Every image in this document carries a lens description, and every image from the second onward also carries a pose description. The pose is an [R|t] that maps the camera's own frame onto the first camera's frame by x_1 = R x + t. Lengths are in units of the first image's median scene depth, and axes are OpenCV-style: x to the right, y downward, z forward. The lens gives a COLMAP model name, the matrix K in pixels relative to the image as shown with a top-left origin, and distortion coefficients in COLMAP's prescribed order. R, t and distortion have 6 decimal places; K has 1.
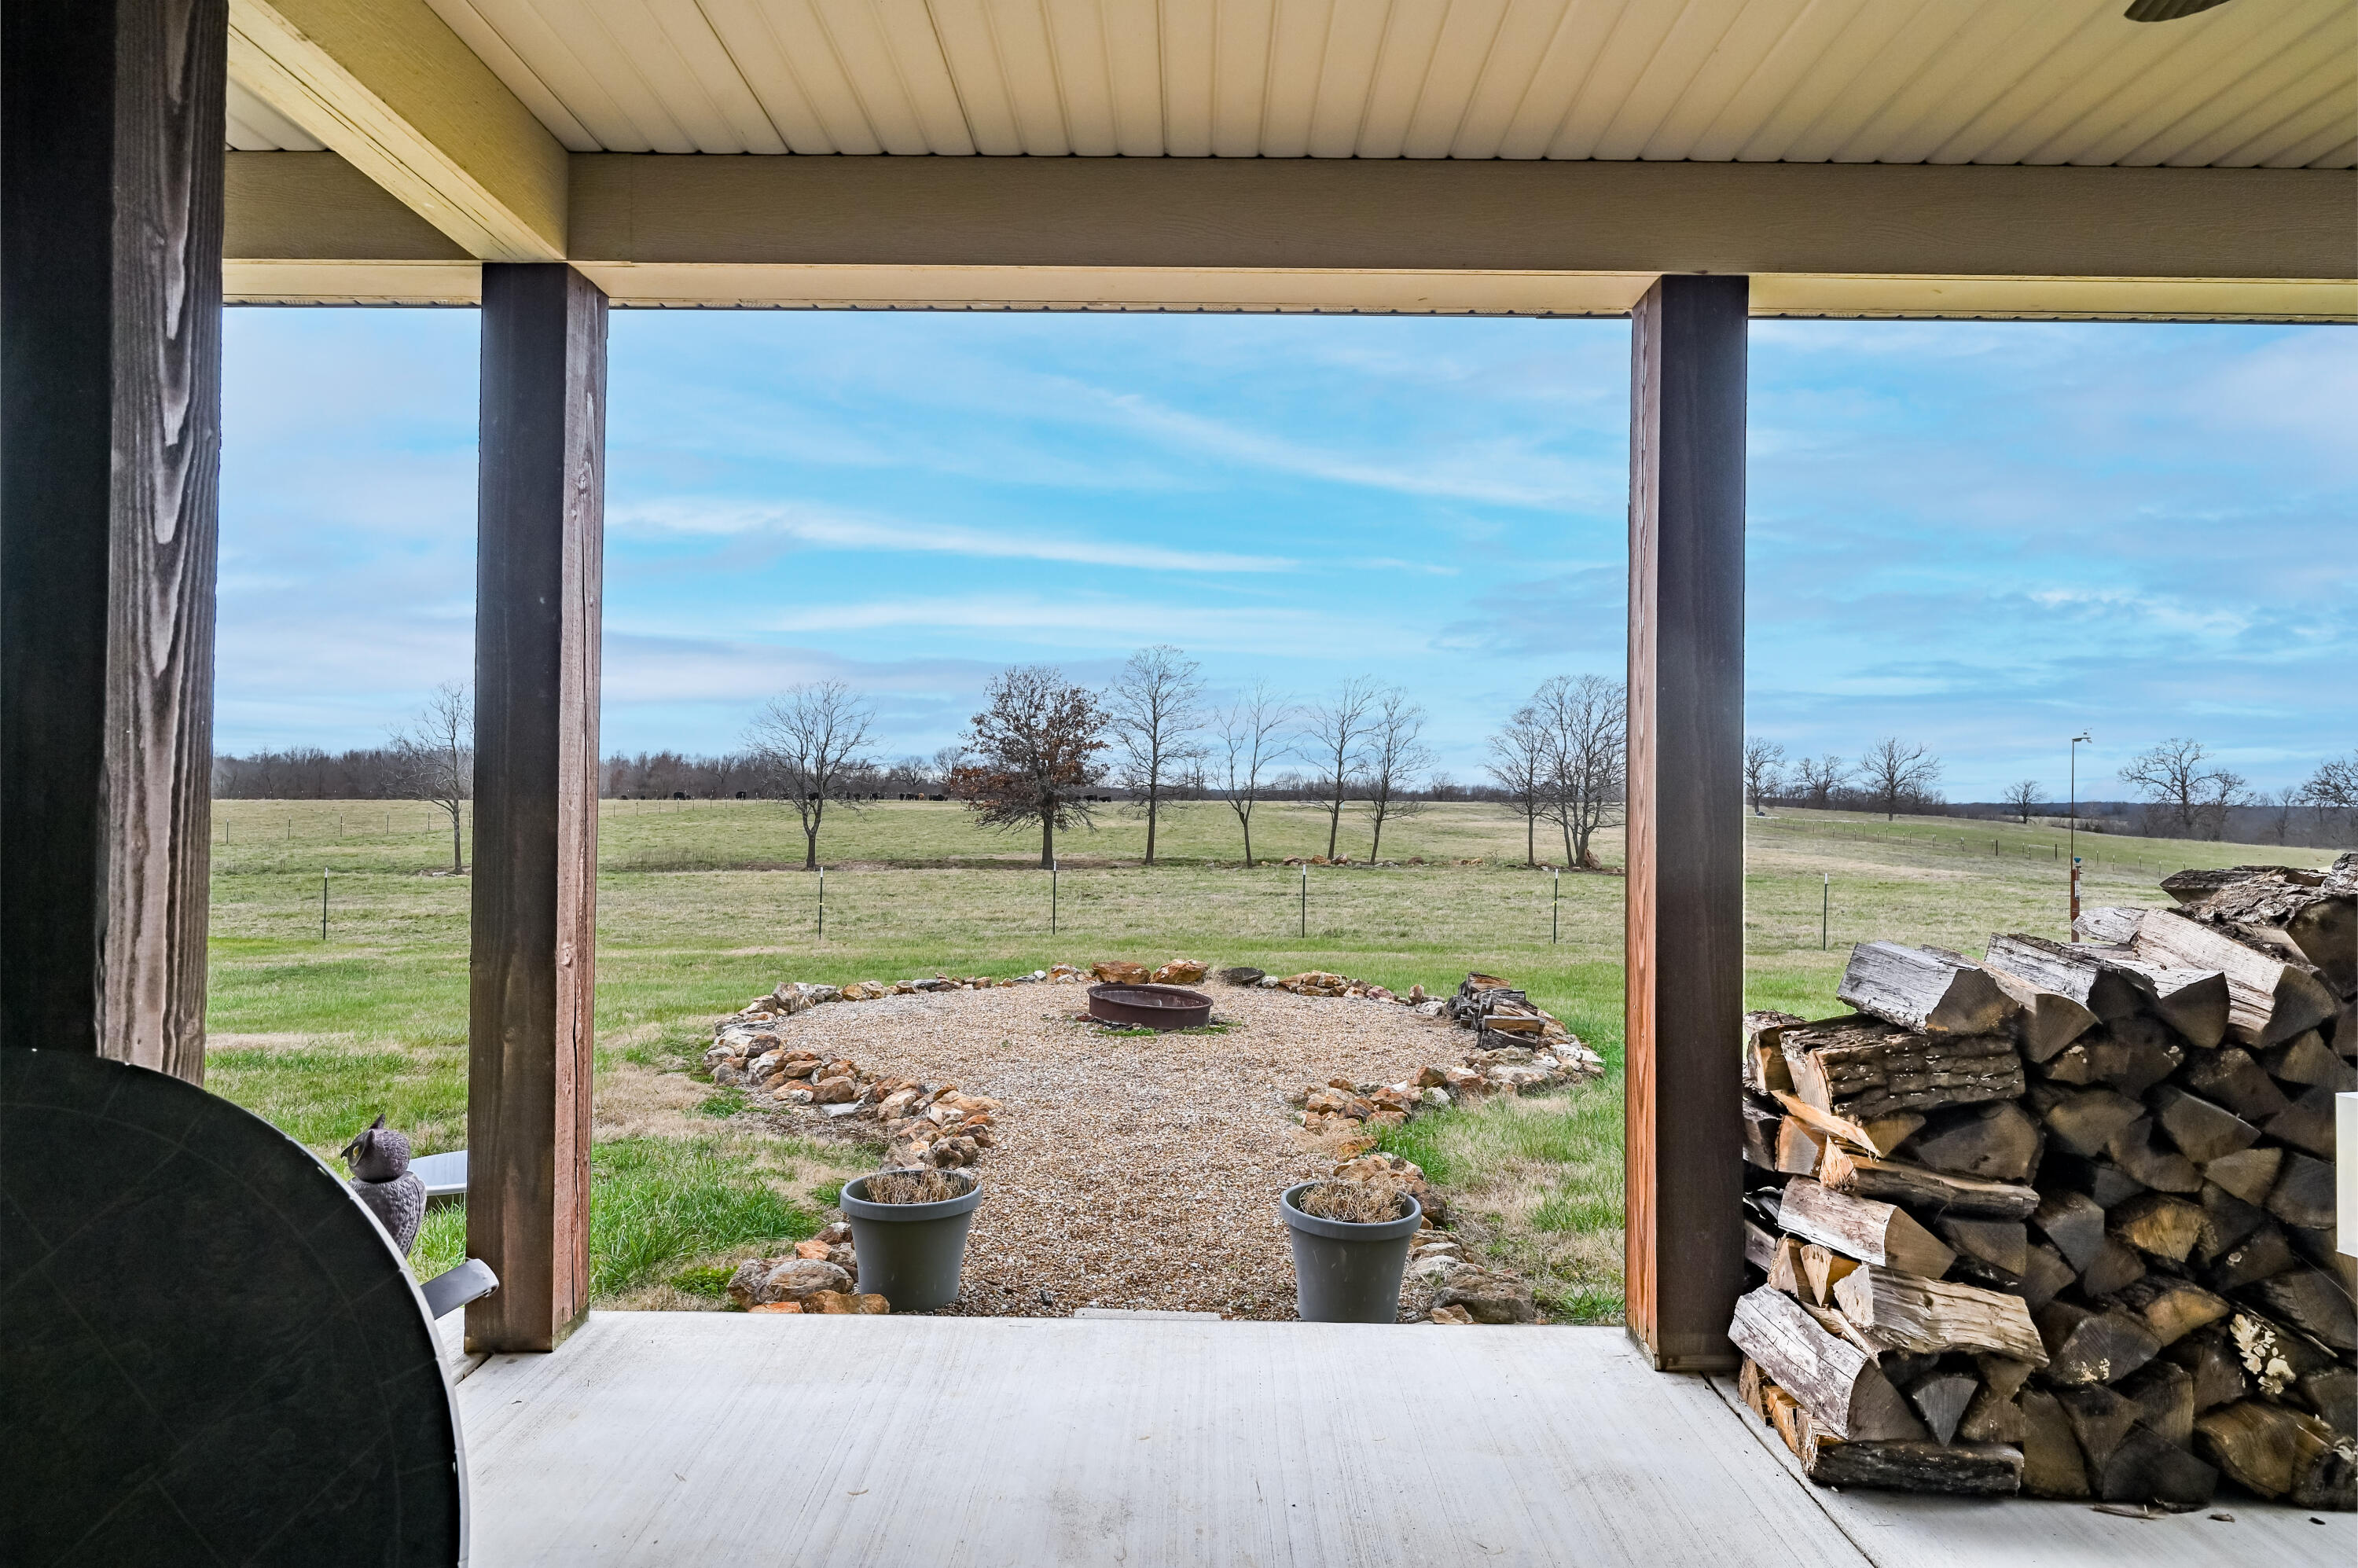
lens RADIAL K [[1287.3, 0, 1182.4], [0, 1287.3, 783.5], [0, 0, 1]] dist [0.008043, -0.000631]
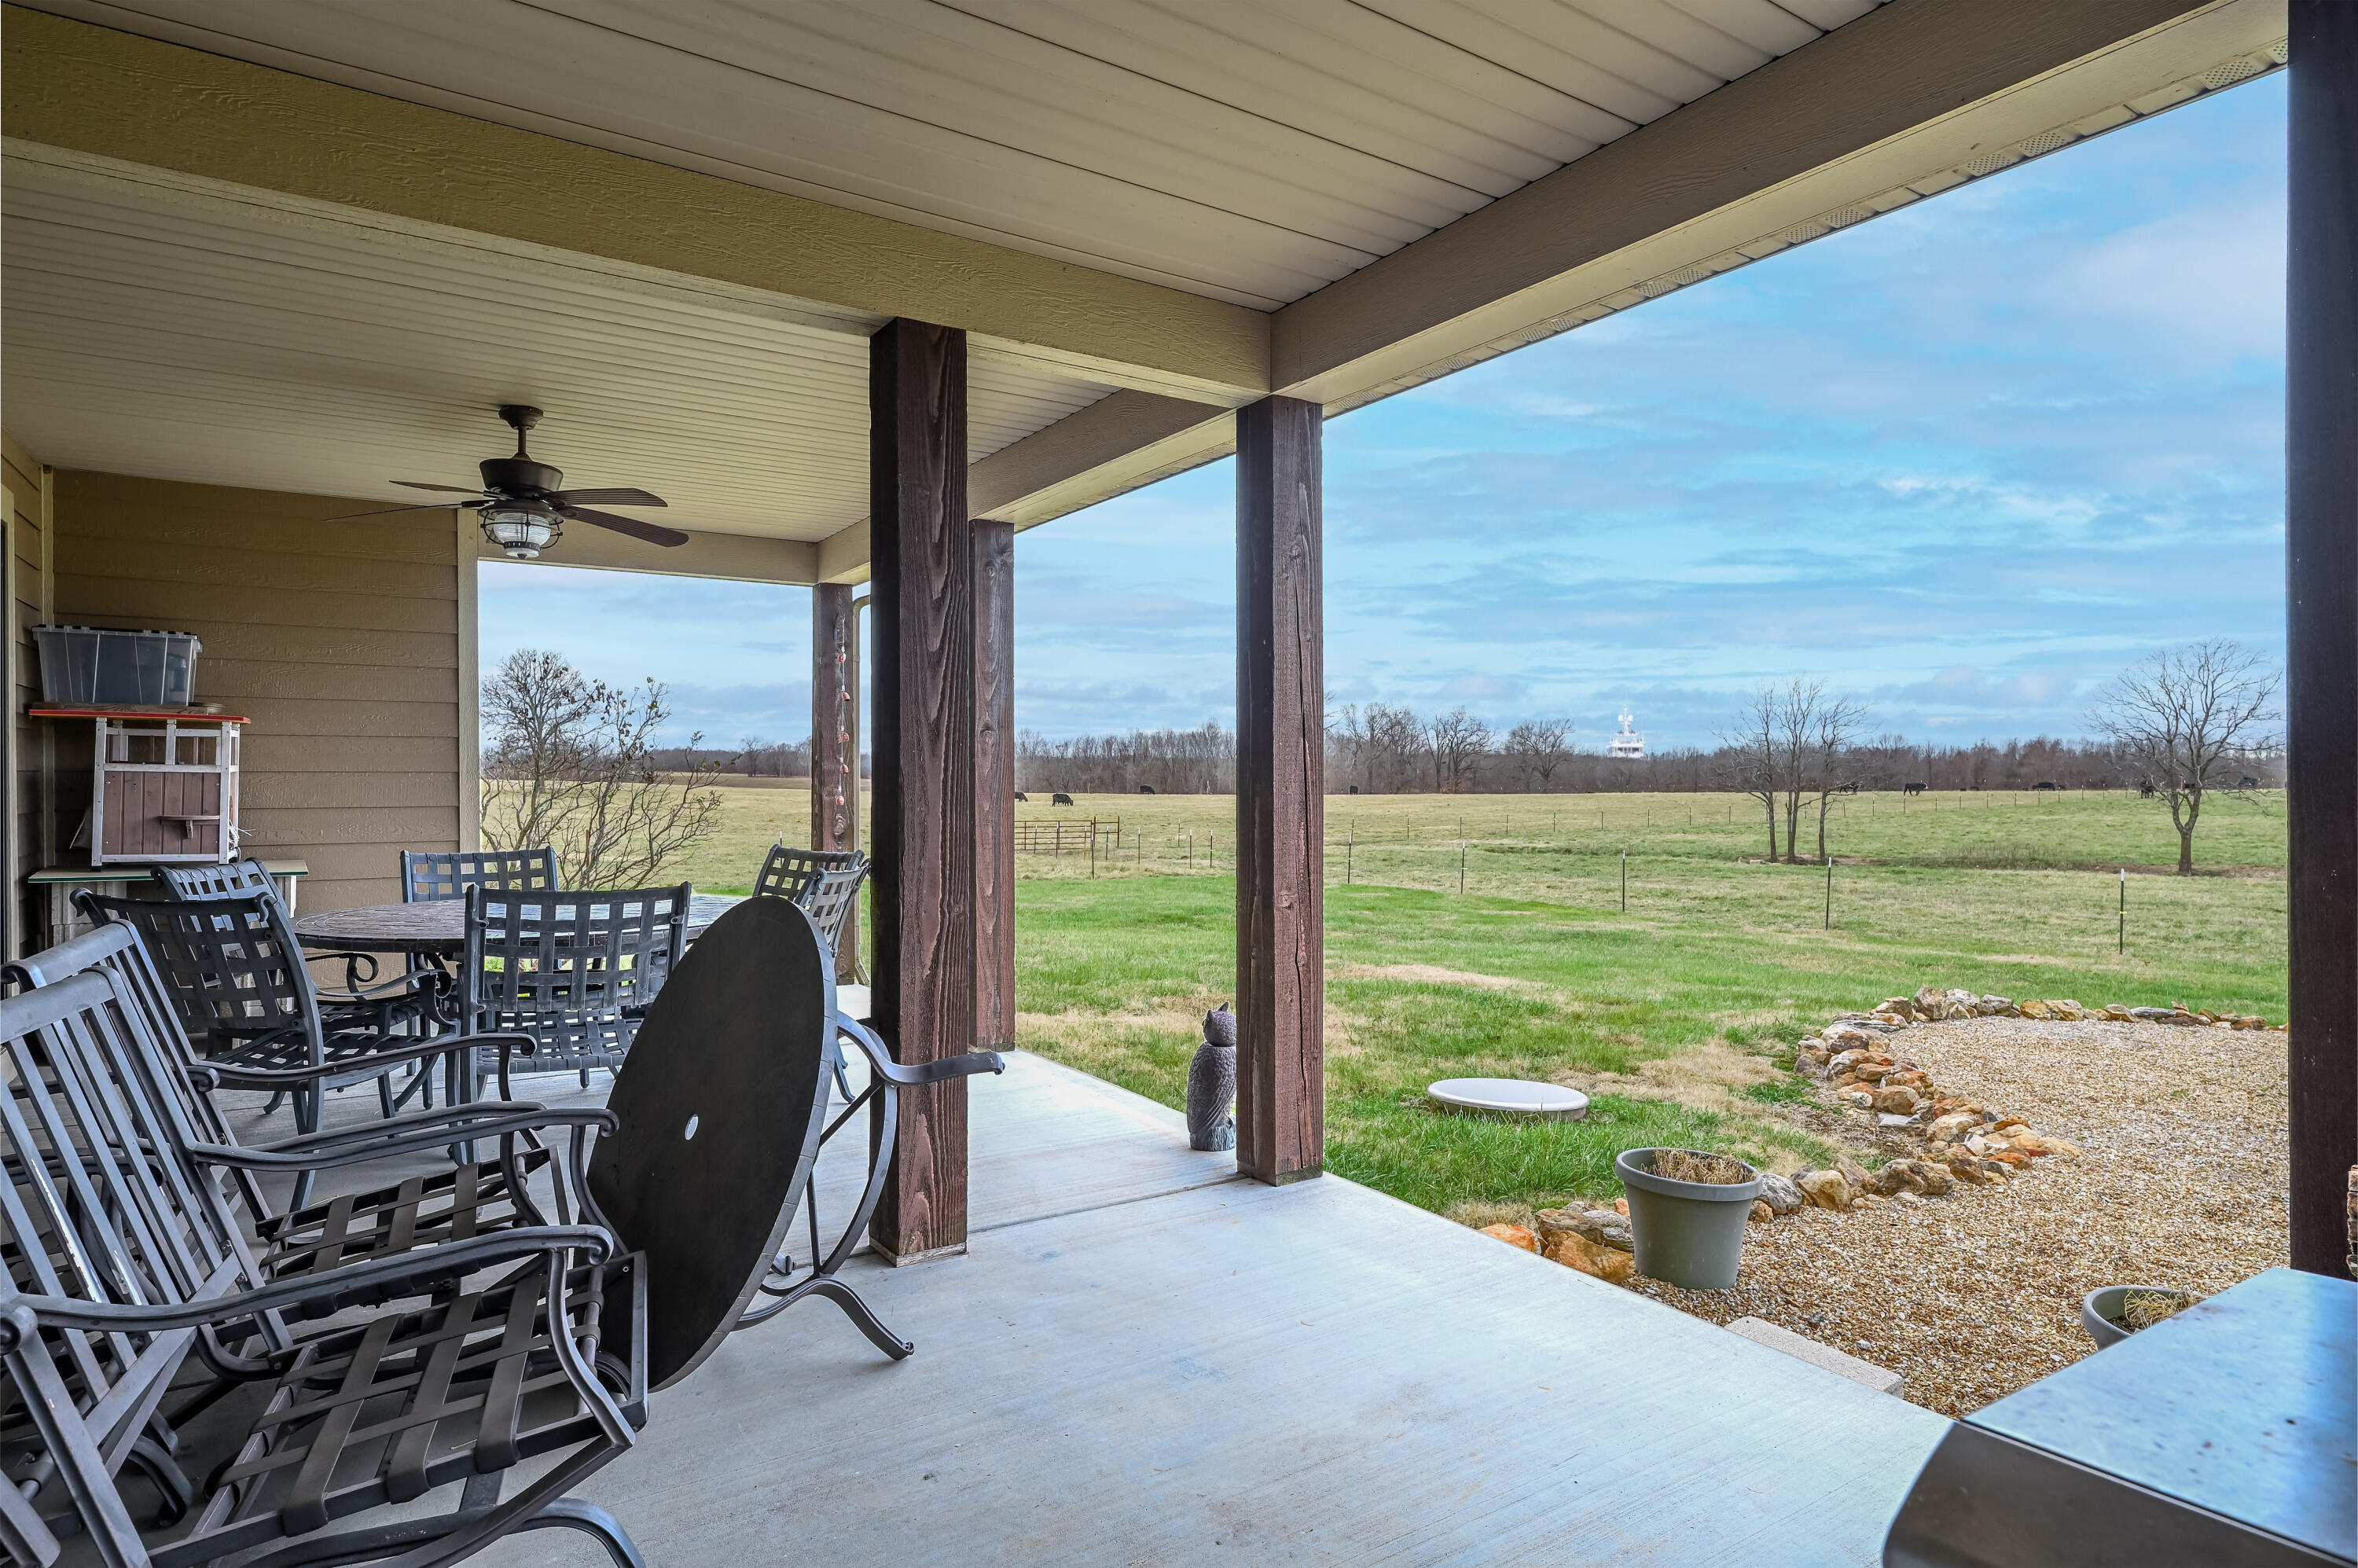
lens RADIAL K [[1287.3, 0, 1180.2], [0, 1287.3, 787.2], [0, 0, 1]] dist [0.008043, -0.000631]
pose [[0.553064, -0.009022, -0.833090, 0.212139], [0.016230, 0.999868, -0.000053, 0.004148], [0.832981, -0.013491, 0.553138, 0.055155]]
